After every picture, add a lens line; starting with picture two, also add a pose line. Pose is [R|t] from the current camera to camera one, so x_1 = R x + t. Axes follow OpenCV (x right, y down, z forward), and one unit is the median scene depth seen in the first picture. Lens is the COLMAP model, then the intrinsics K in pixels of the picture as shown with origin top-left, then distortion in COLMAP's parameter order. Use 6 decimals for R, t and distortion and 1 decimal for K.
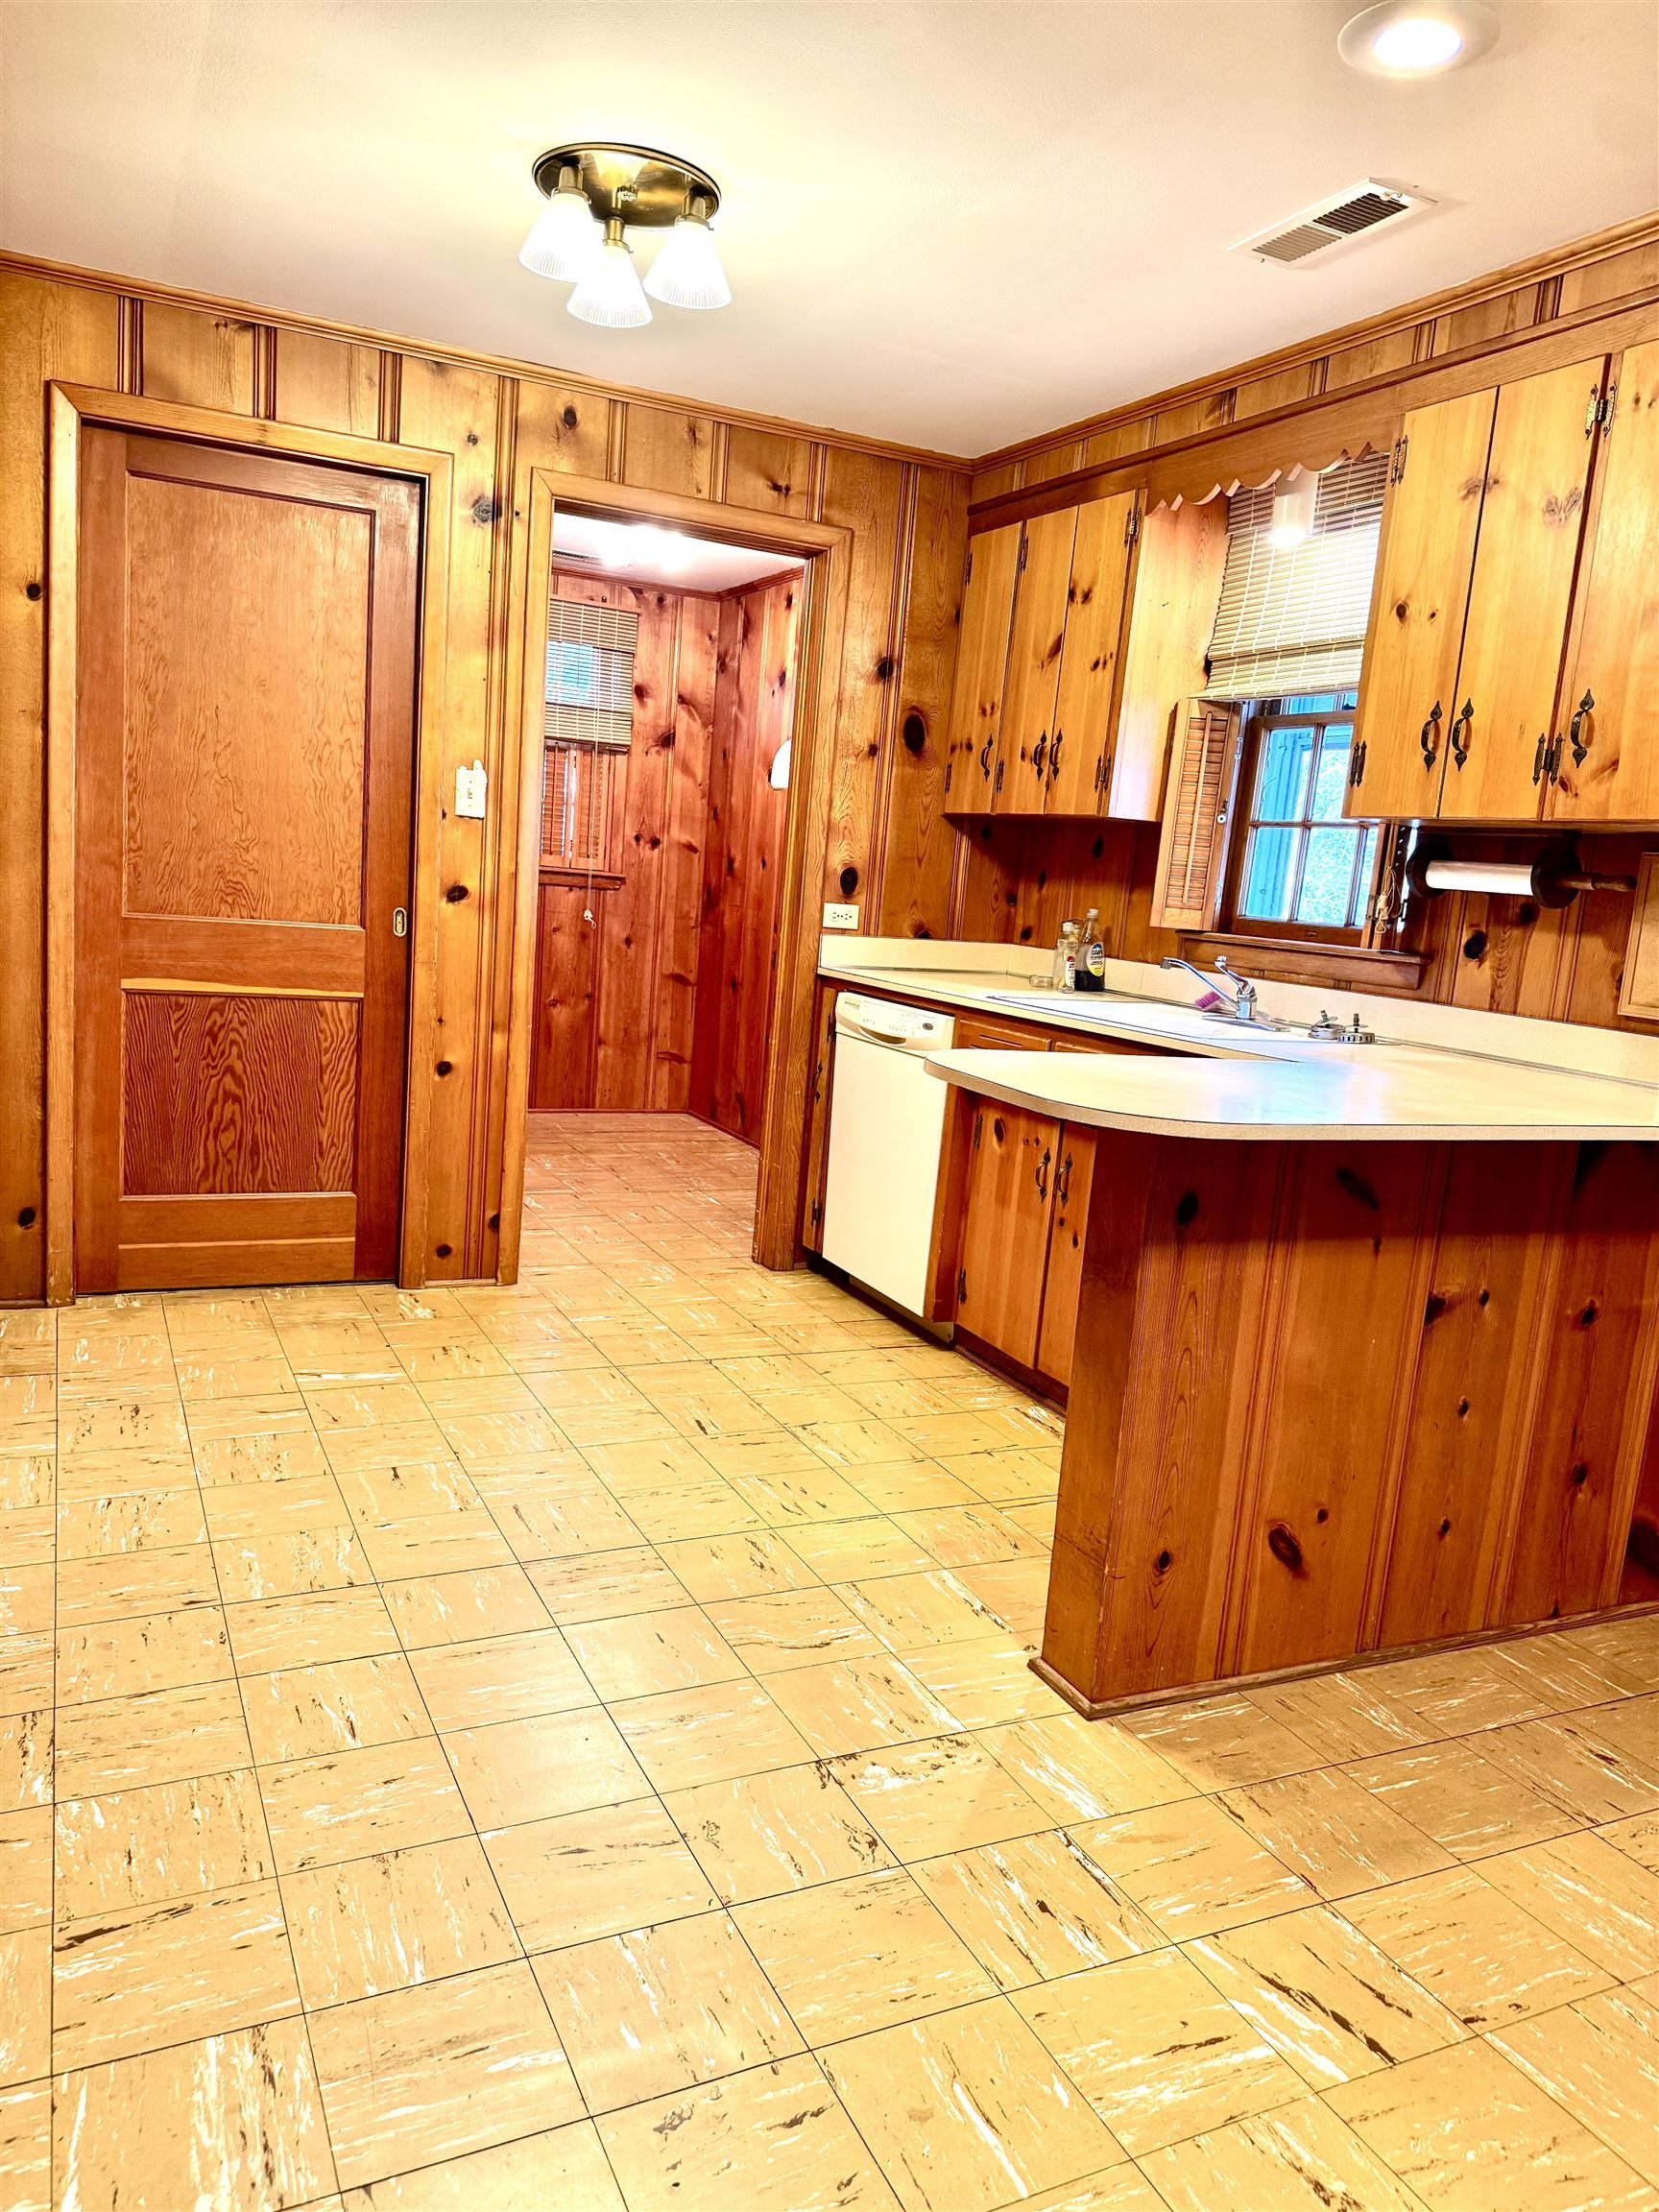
lens RADIAL K [[1575.2, 0, 847.3], [0, 1575.2, 1113.7], [0, 0, 1]] dist [0.032370, -0.036380]
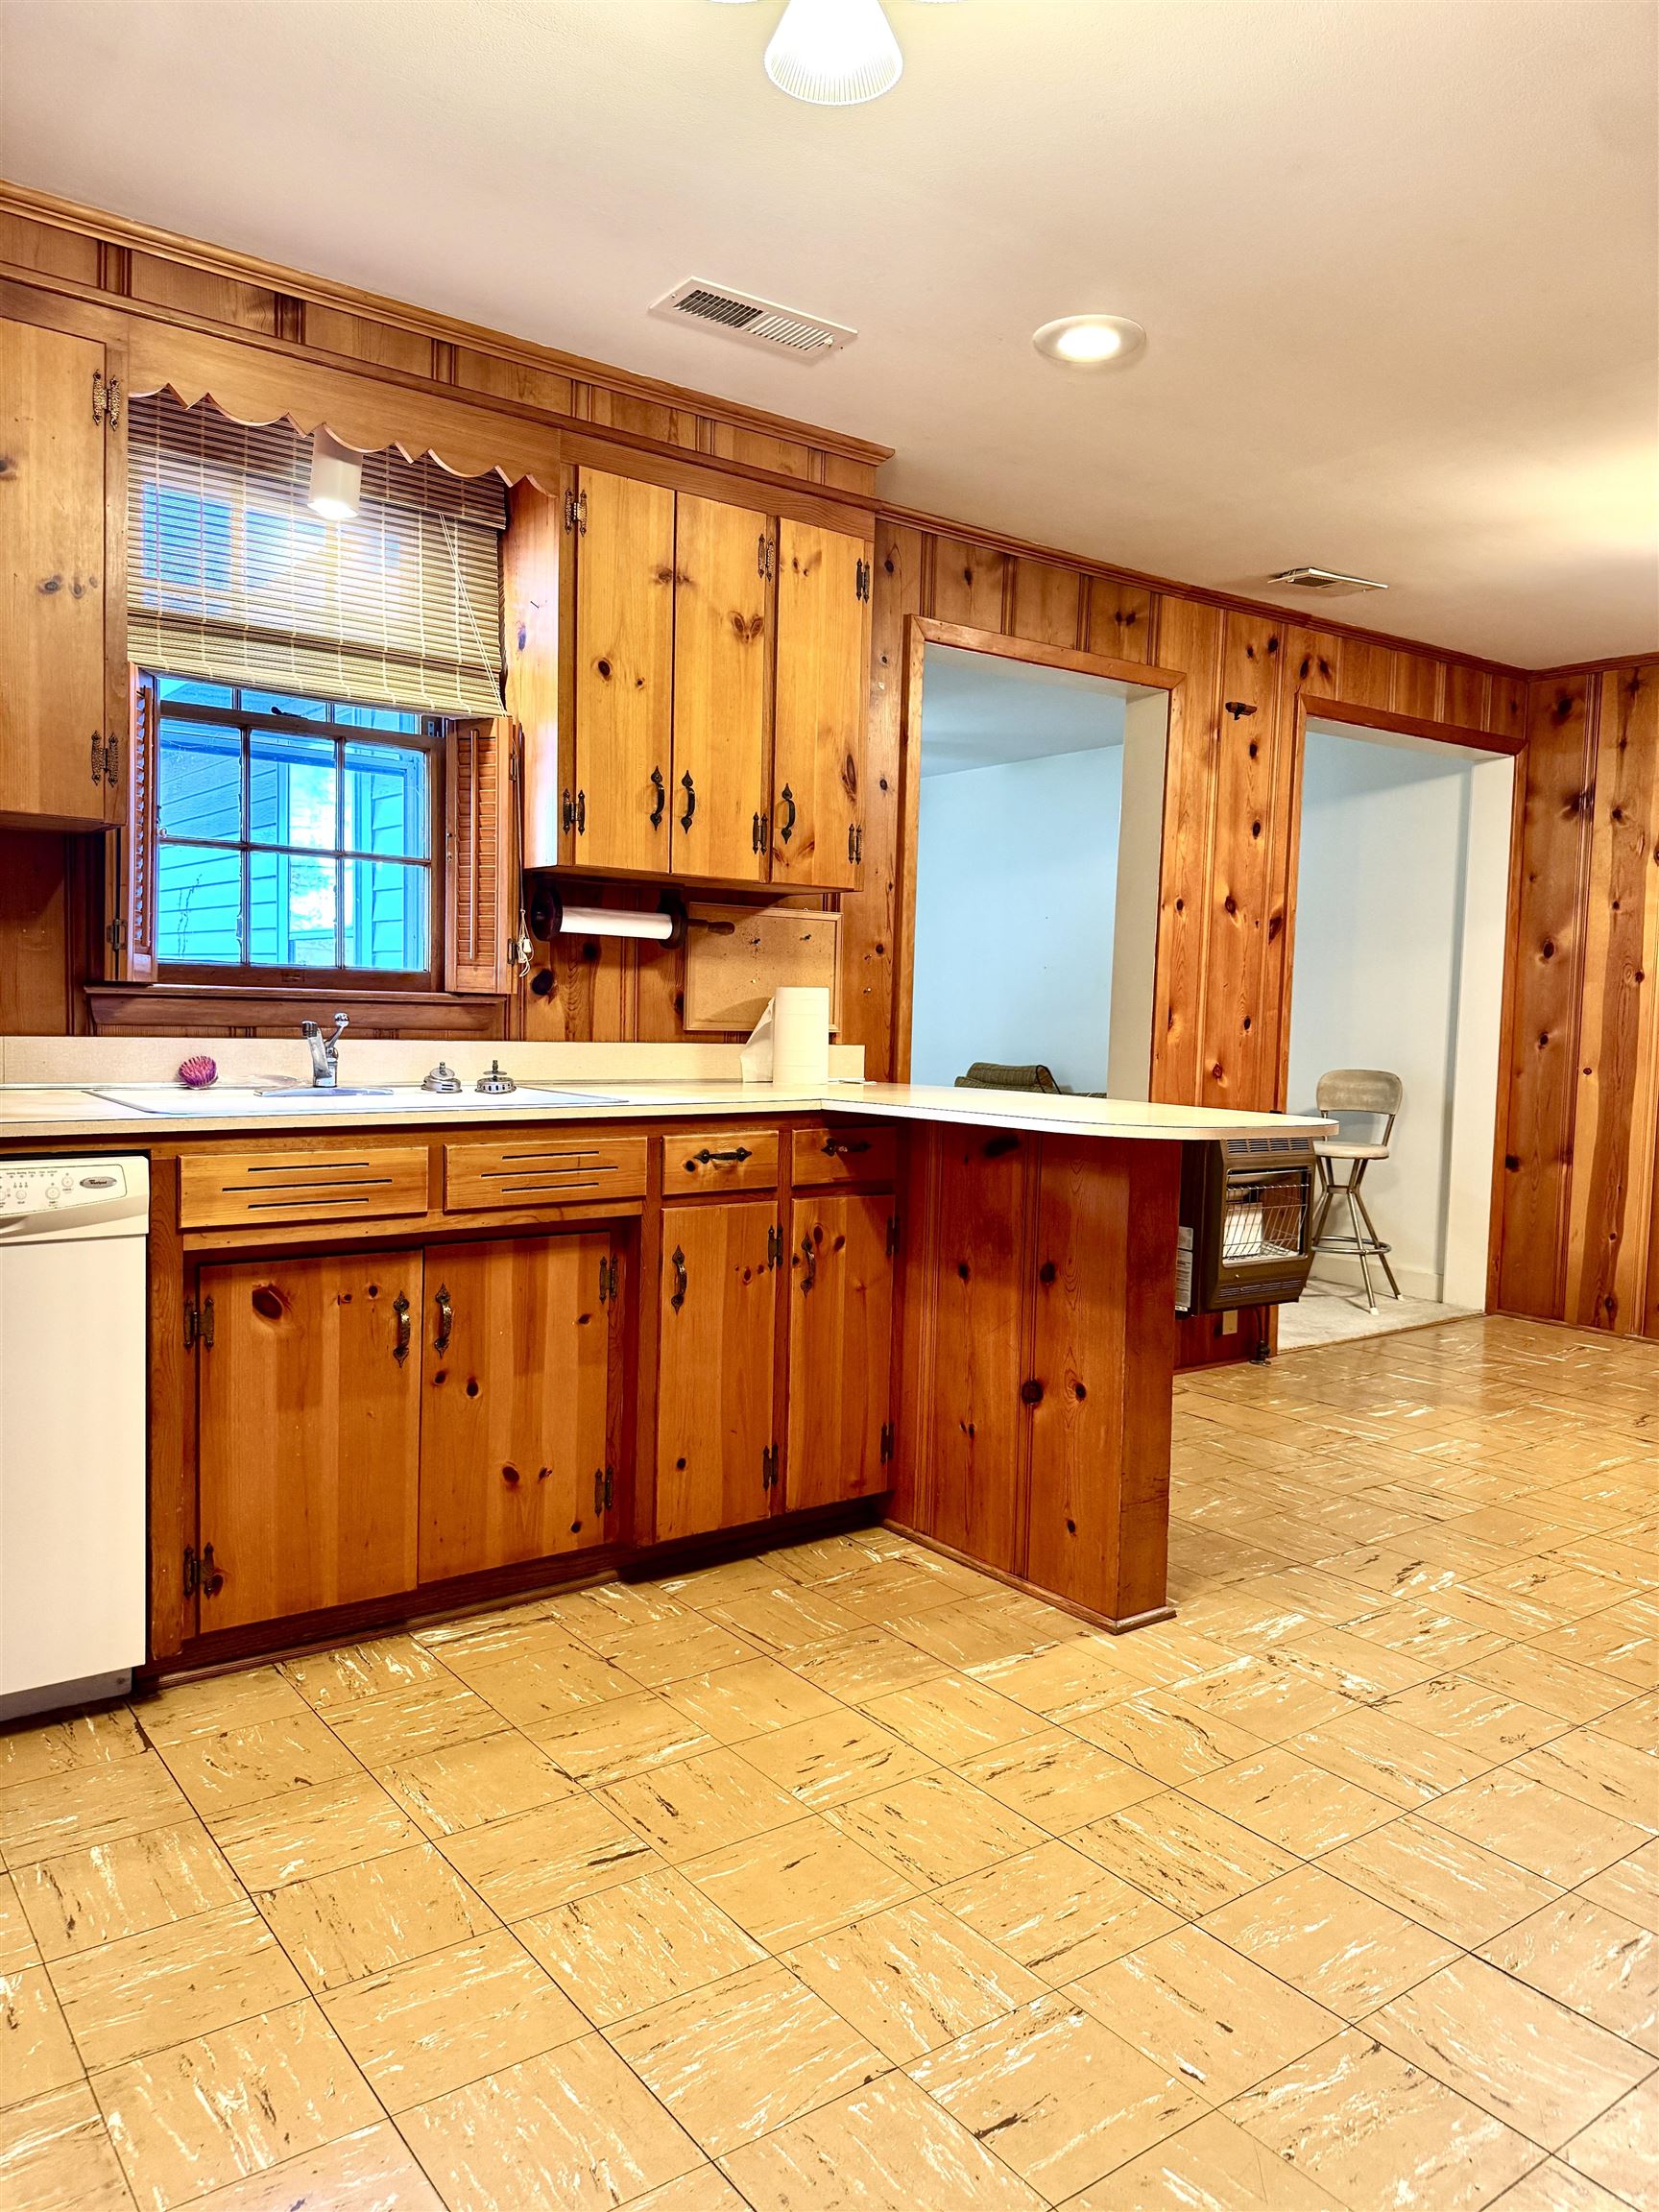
lens RADIAL K [[1575.2, 0, 822.4], [0, 1575.2, 1115.5], [0, 0, 1]] dist [0.032370, -0.036380]
pose [[-0.189212, -0.162515, 0.968394, -0.731470], [0.104396, 0.977290, 0.184406, -0.210736], [-0.976371, 0.135988, -0.167949, 1.090845]]
